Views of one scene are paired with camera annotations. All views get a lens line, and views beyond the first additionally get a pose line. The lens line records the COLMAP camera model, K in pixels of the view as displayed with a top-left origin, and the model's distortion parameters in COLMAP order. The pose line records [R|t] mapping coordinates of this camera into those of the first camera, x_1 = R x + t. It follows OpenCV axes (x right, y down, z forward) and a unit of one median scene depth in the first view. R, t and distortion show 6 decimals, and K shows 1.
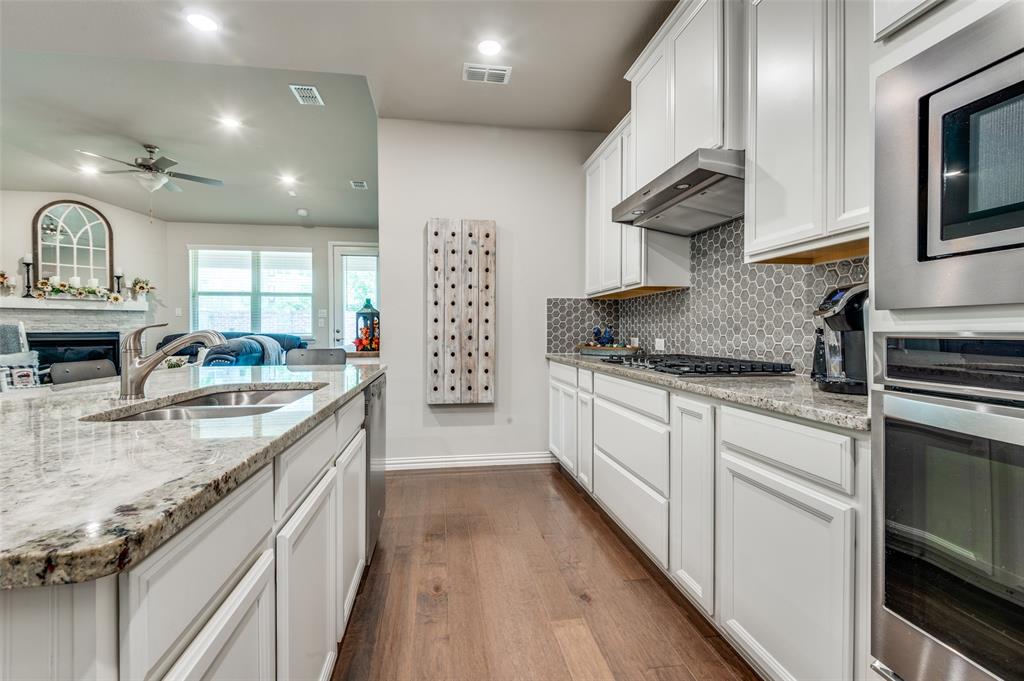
lens RADIAL K [[464.3, 0, 508.6], [0, 464.3, 337.2], [0, 0, 1]] dist [-0.006033, -0.002614]
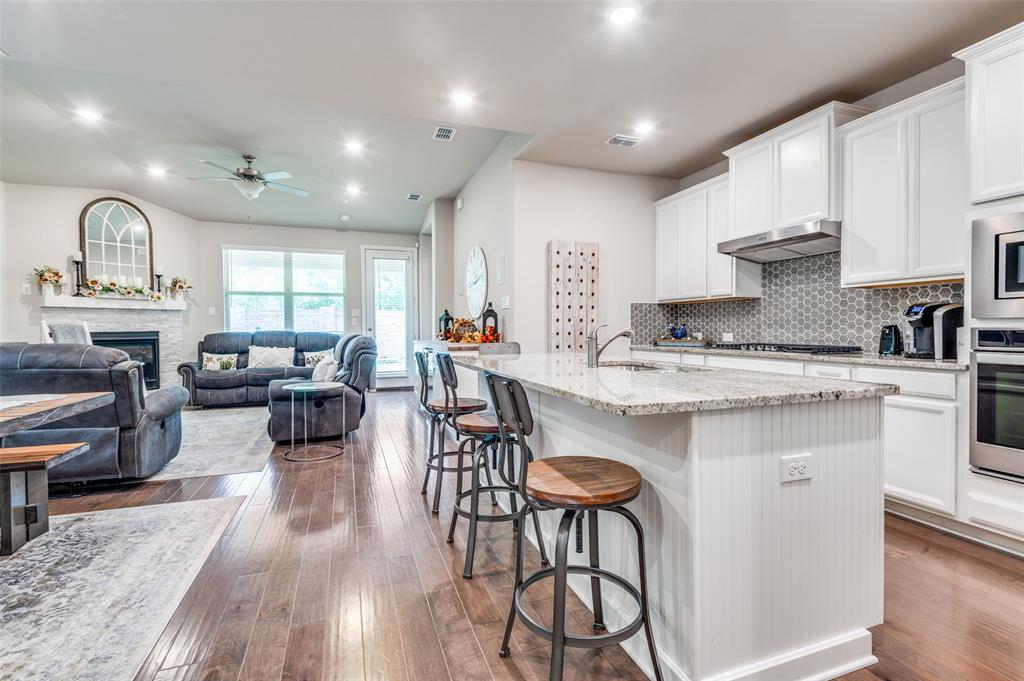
lens RADIAL K [[464.3, 0, 512.4], [0, 464.3, 335.1], [0, 0, 1]] dist [-0.006033, -0.002614]
pose [[0.981535, -0.007425, 0.191140, -0.488754], [0.007180, 0.999972, 0.001971, 0.001339], [-0.191149, -0.000562, 0.981561, -0.215830]]
